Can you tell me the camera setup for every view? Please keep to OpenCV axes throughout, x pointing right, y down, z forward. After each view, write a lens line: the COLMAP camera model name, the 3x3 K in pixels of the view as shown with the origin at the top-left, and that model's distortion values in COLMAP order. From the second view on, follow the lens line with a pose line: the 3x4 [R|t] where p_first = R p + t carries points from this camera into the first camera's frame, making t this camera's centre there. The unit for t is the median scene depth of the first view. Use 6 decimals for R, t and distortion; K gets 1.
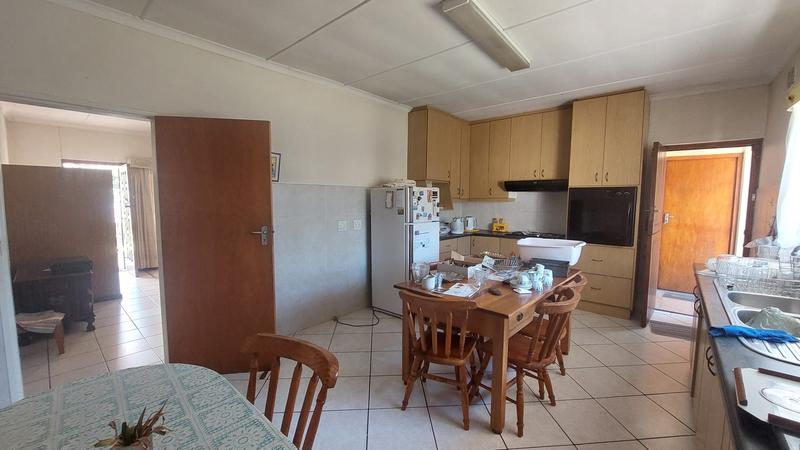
lens RADIAL K [[318.4, 0, 404.0], [0, 318.4, 226.1], [0, 0, 1]] dist [-0.028931, 0.001191]
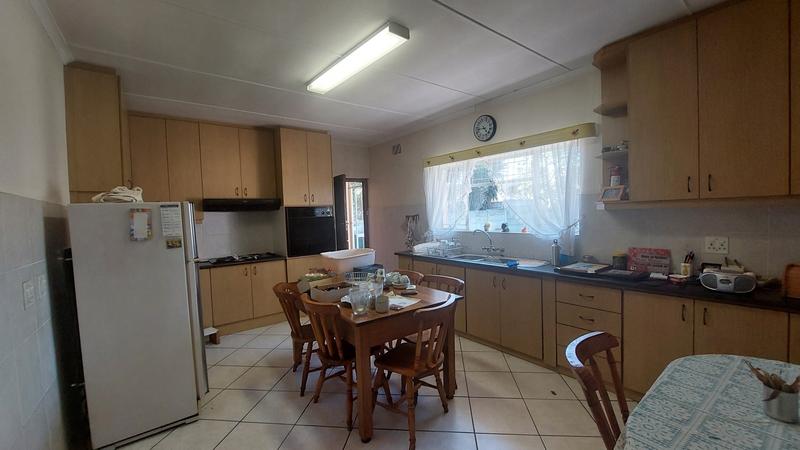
lens RADIAL K [[318.4, 0, 404.1], [0, 318.4, 227.2], [0, 0, 1]] dist [-0.028931, 0.001191]
pose [[0.177545, -0.049193, 0.982882, -0.418945], [0.118159, 0.992590, 0.028335, -0.034348], [-0.976994, 0.111105, 0.182042, 0.388743]]
